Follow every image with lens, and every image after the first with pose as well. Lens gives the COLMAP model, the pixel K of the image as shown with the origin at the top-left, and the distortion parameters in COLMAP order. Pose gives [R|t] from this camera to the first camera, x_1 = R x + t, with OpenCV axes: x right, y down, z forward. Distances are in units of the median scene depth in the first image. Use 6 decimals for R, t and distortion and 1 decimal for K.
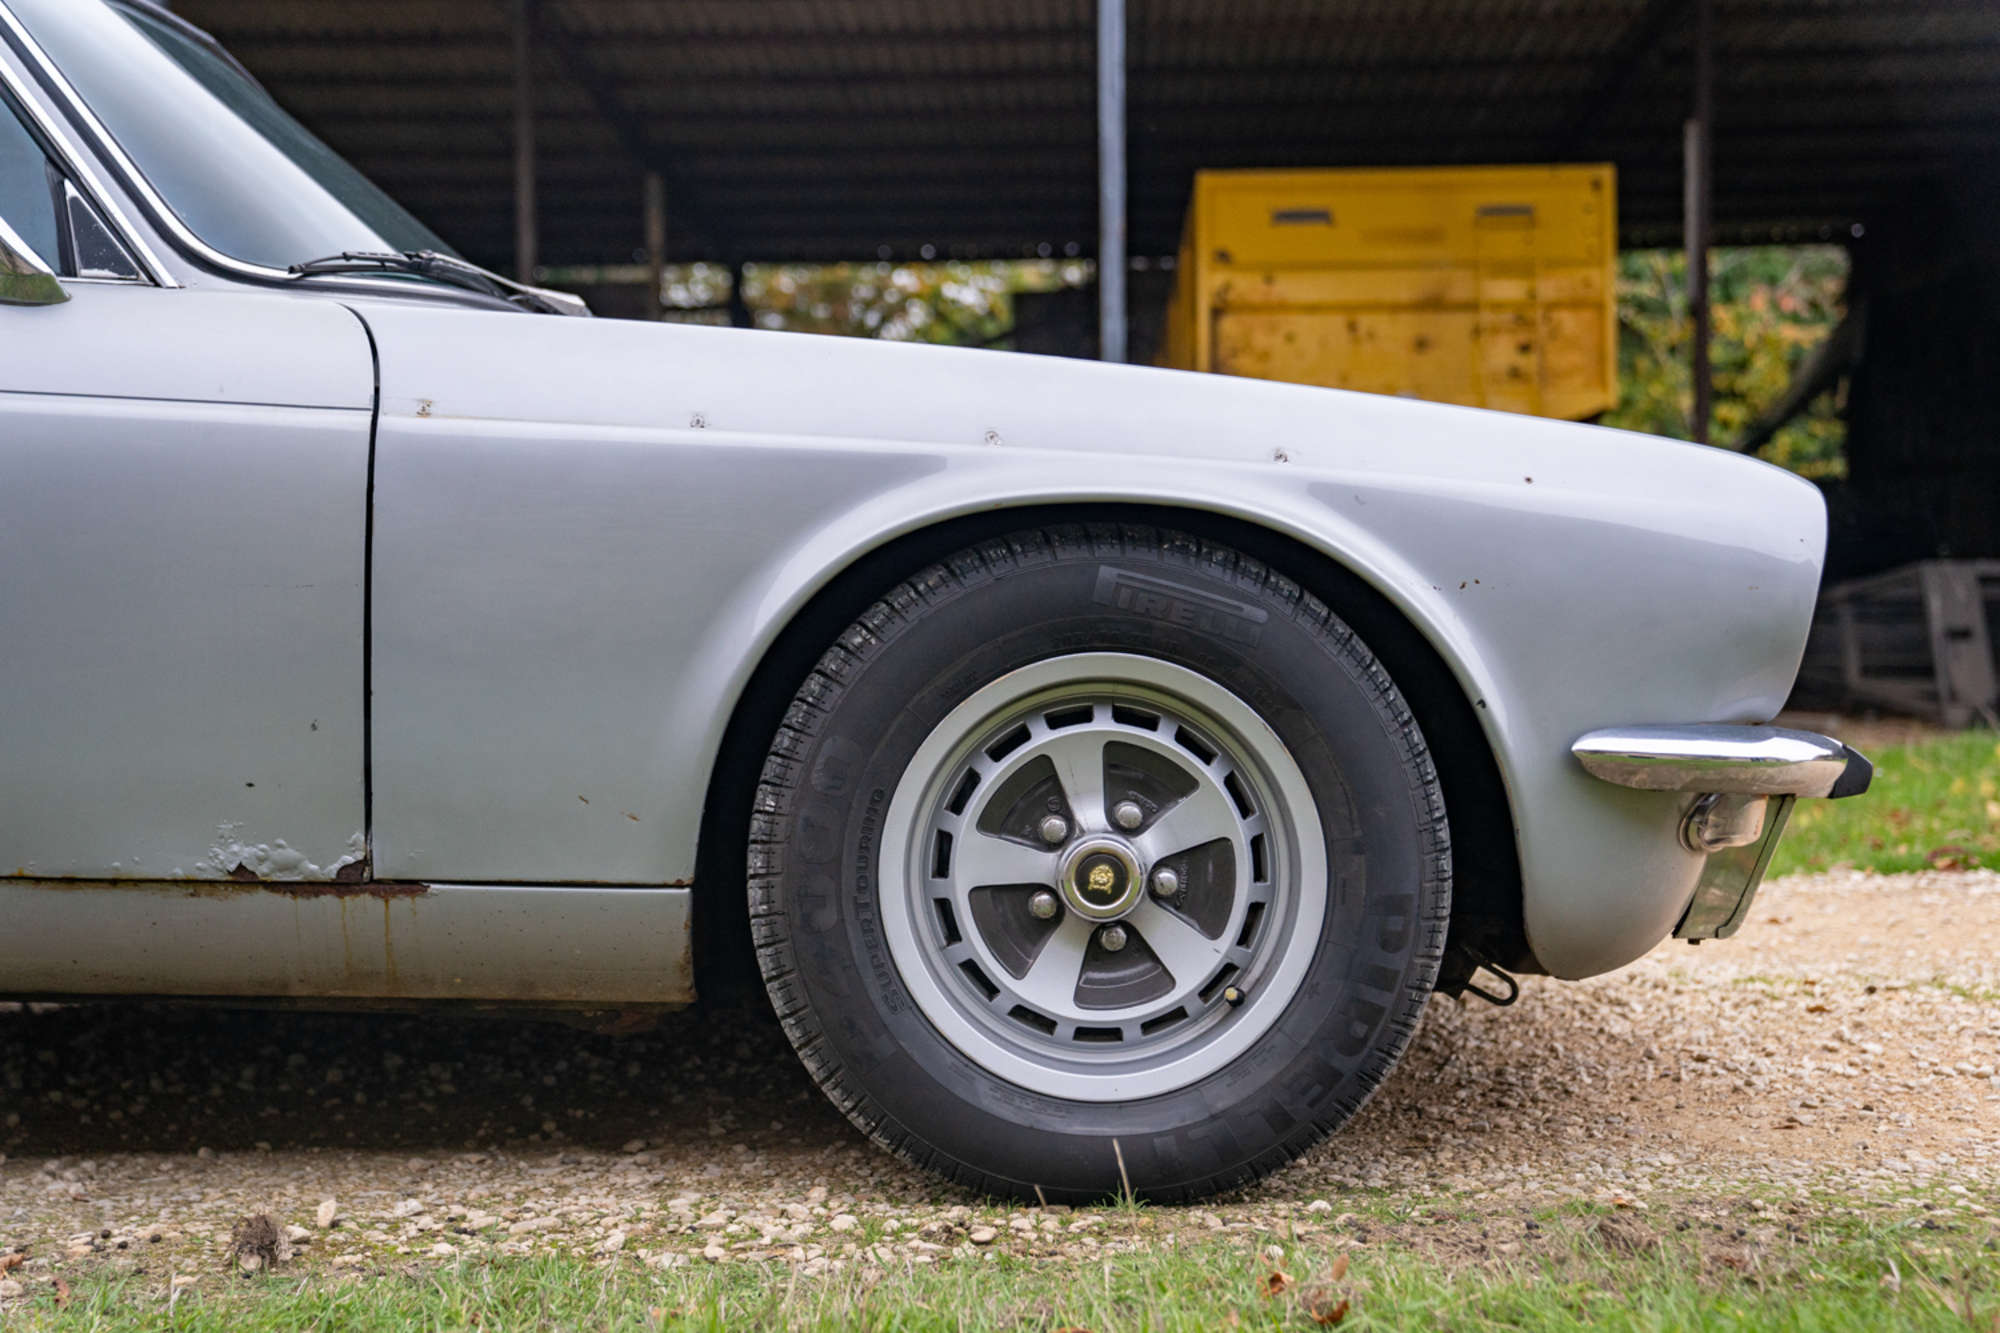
lens RADIAL K [[2508.1, 0, 997.7], [0, 2508.1, 670.3], [0, 0, 1]] dist [0.145240, 0.000000]
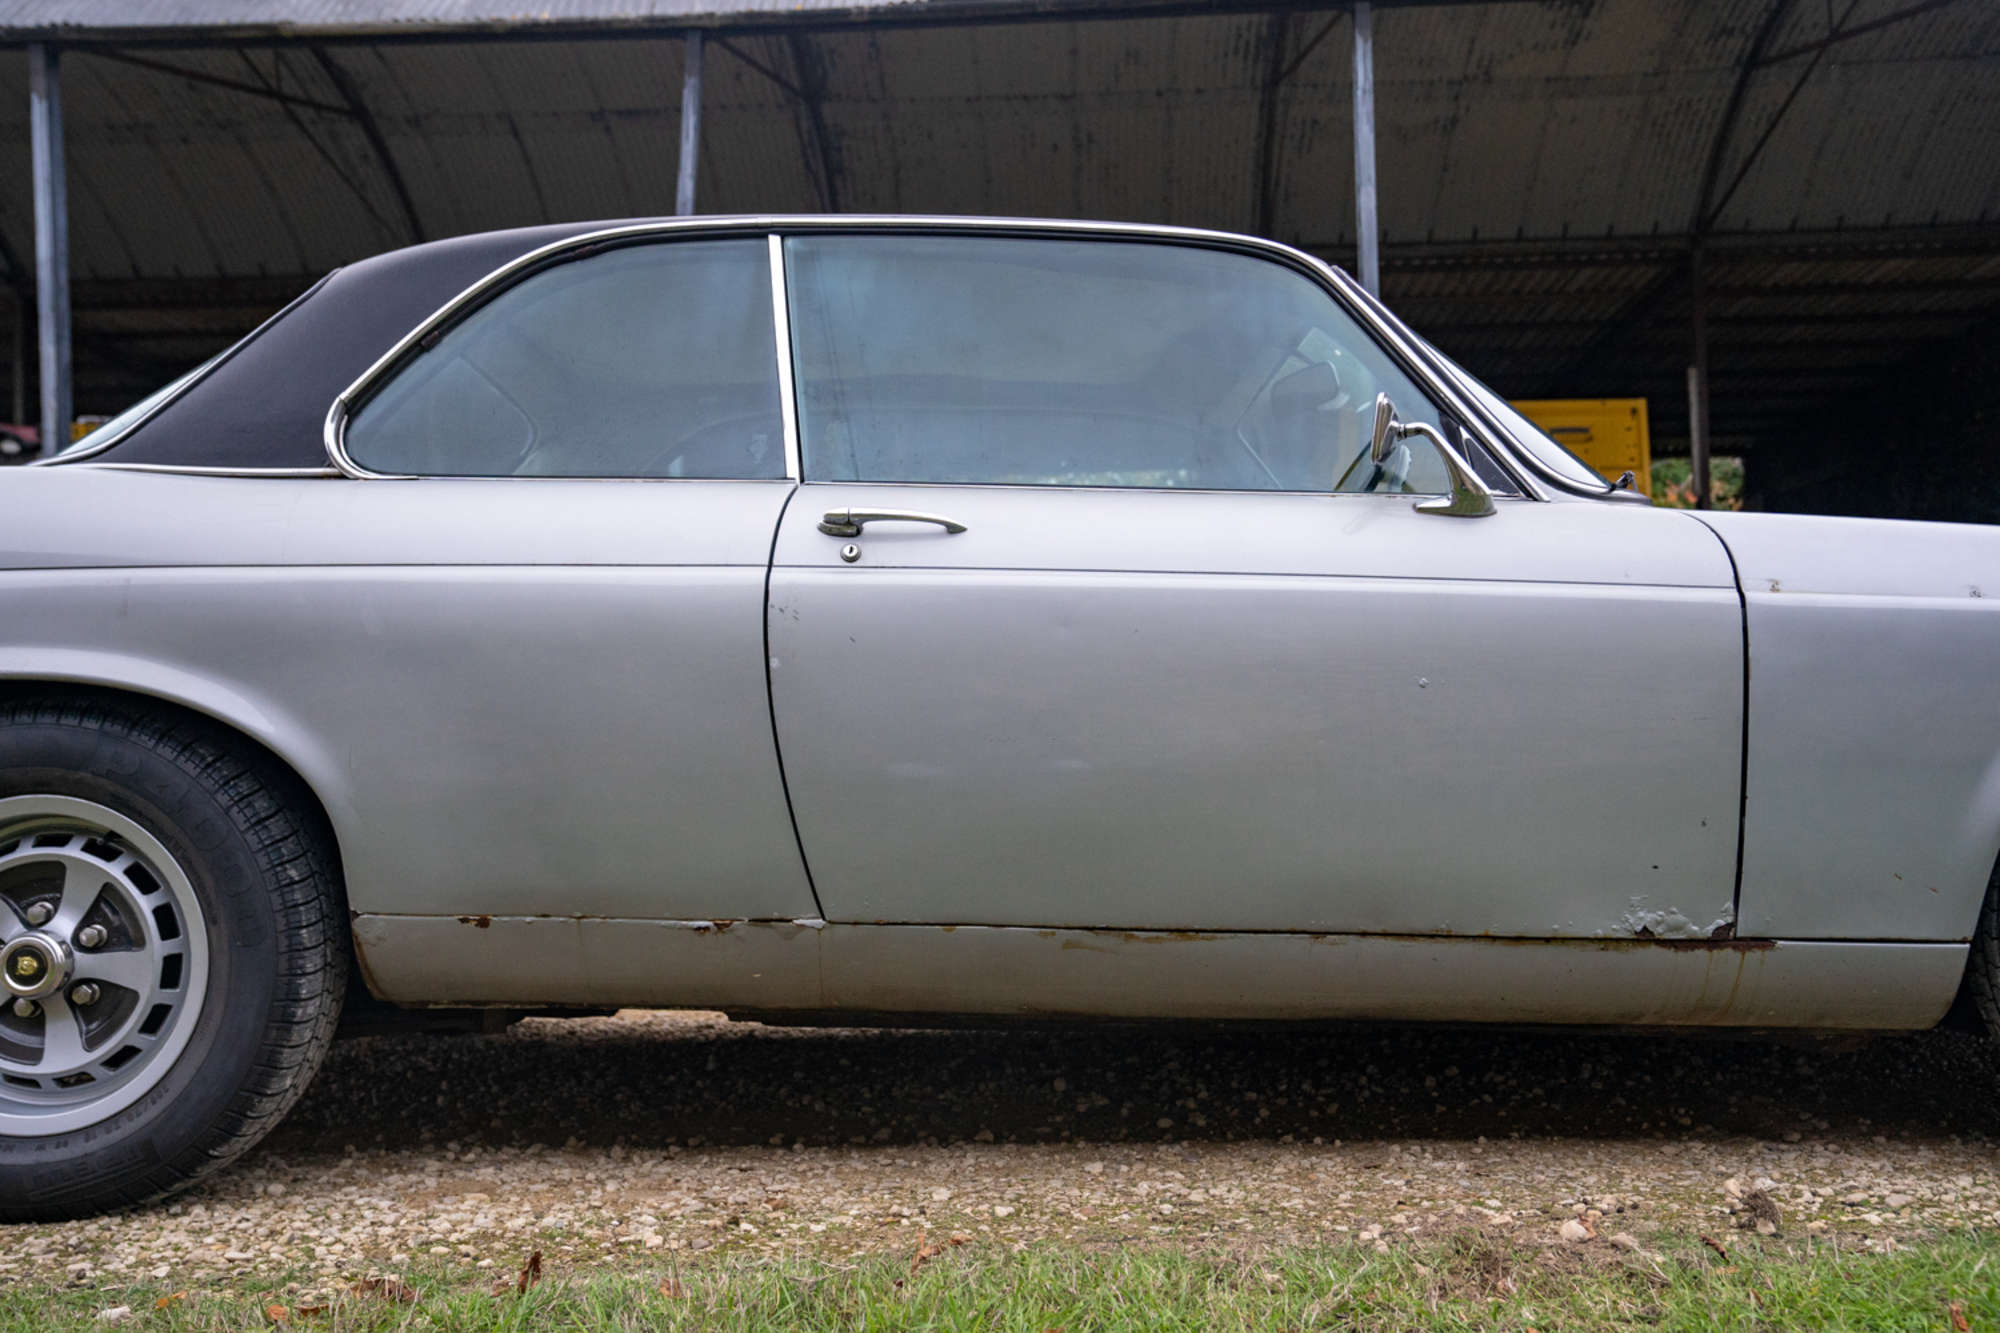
lens RADIAL K [[1849.8, 0, 1006.0], [0, 1849.8, 665.7], [0, 0, 1]] dist [0.011709, 0.000000]
pose [[0.999928, -0.010216, 0.006303, -0.635982], [0.010541, 0.998488, -0.053958, -0.011972], [-0.005742, 0.054021, 0.998523, 0.016206]]
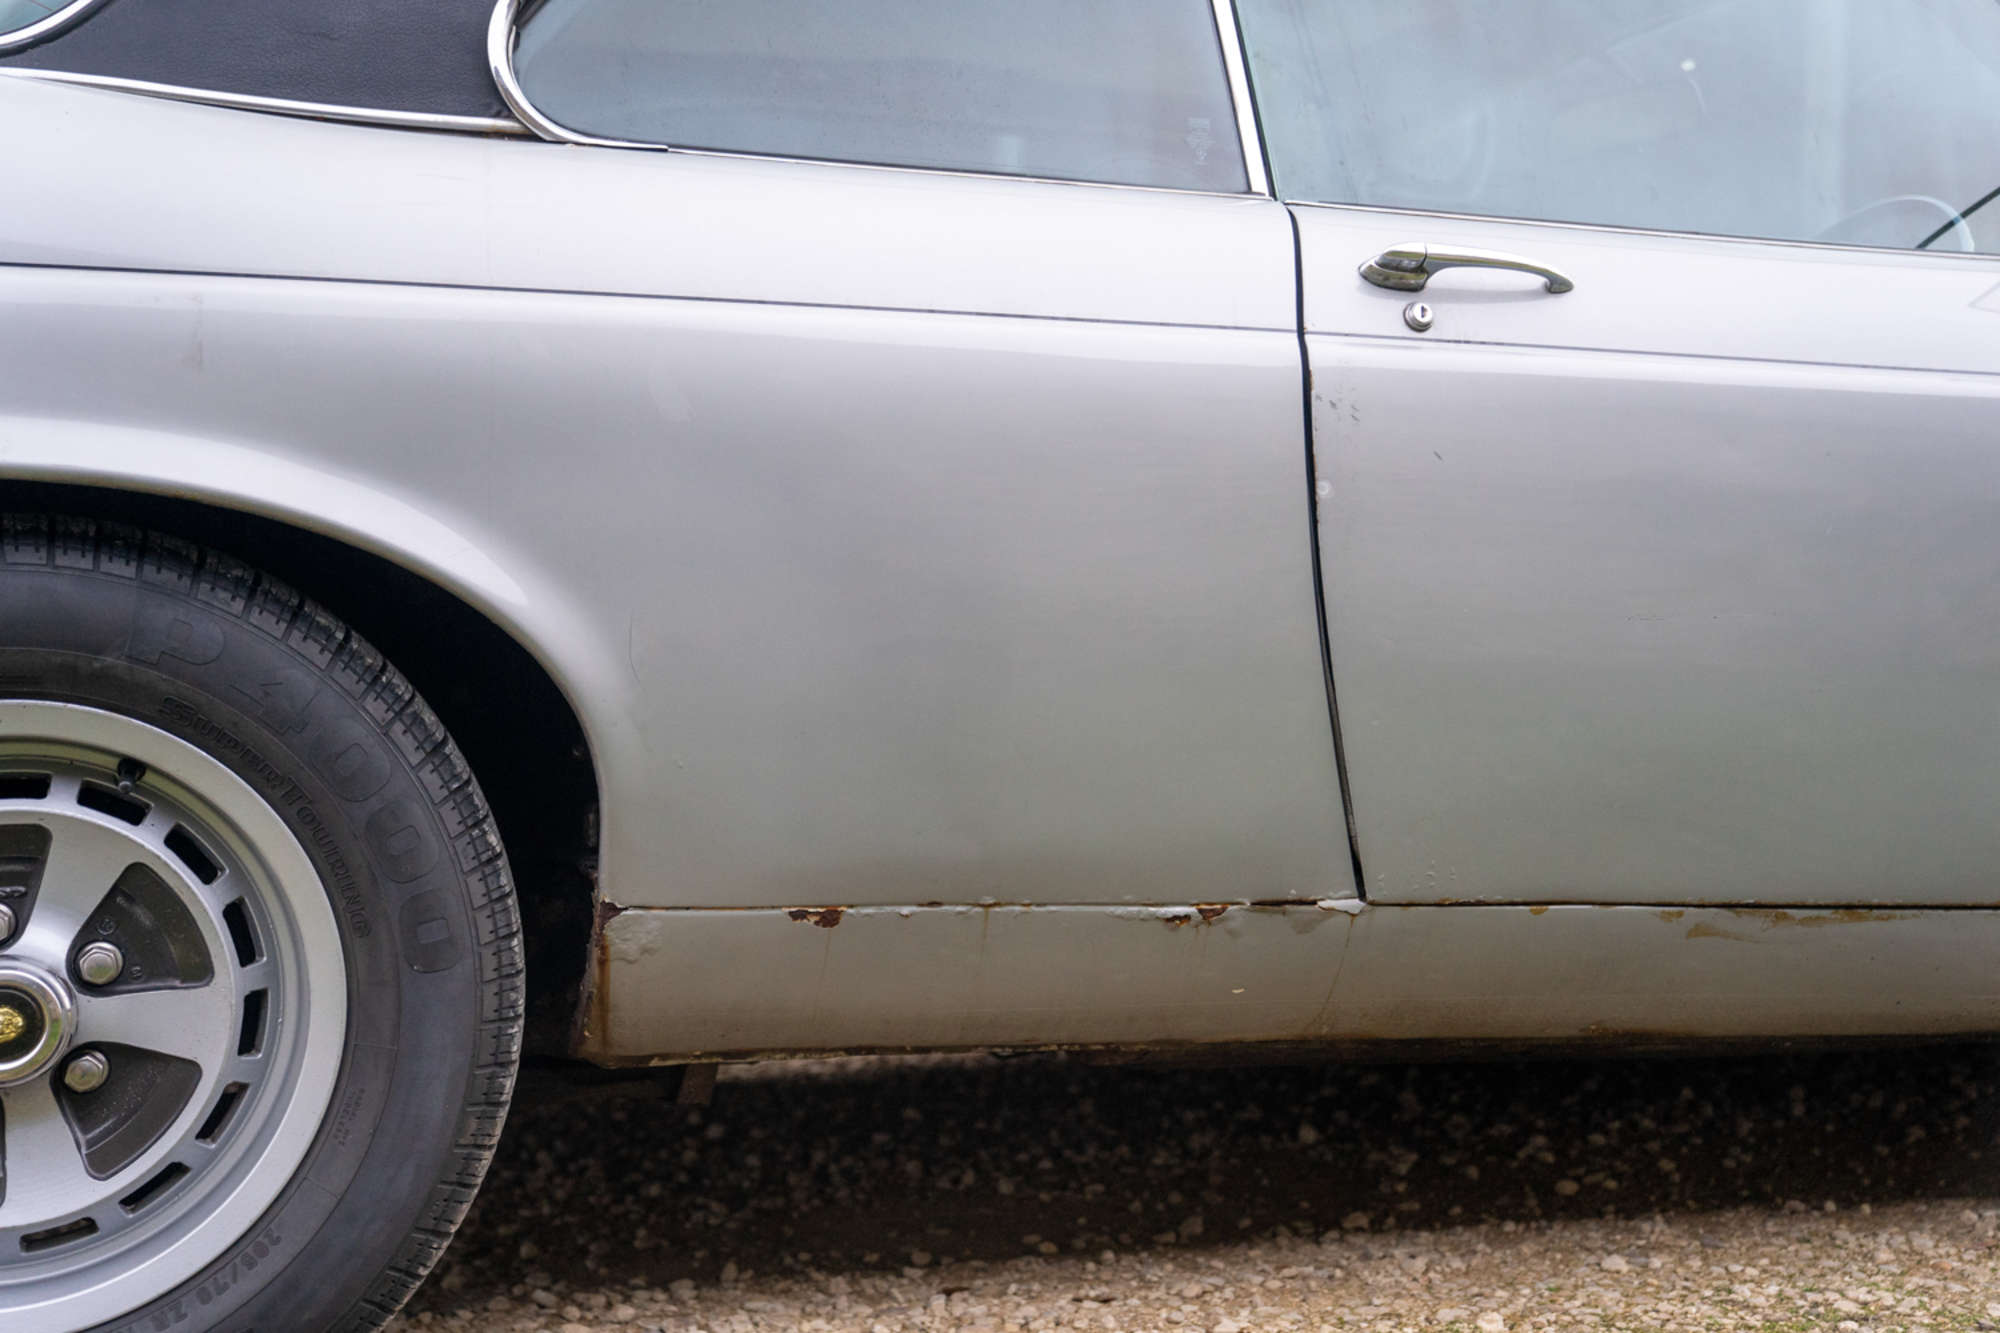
lens RADIAL K [[2508.1, 0, 994.5], [0, 2508.1, 666.0], [0, 0, 1]] dist [0.145240, 0.000000]
pose [[0.949308, -0.004197, 0.314319, -1.105991], [0.004073, 0.999991, 0.001052, -0.011191], [-0.314321, 0.000281, 0.949317, 0.241967]]
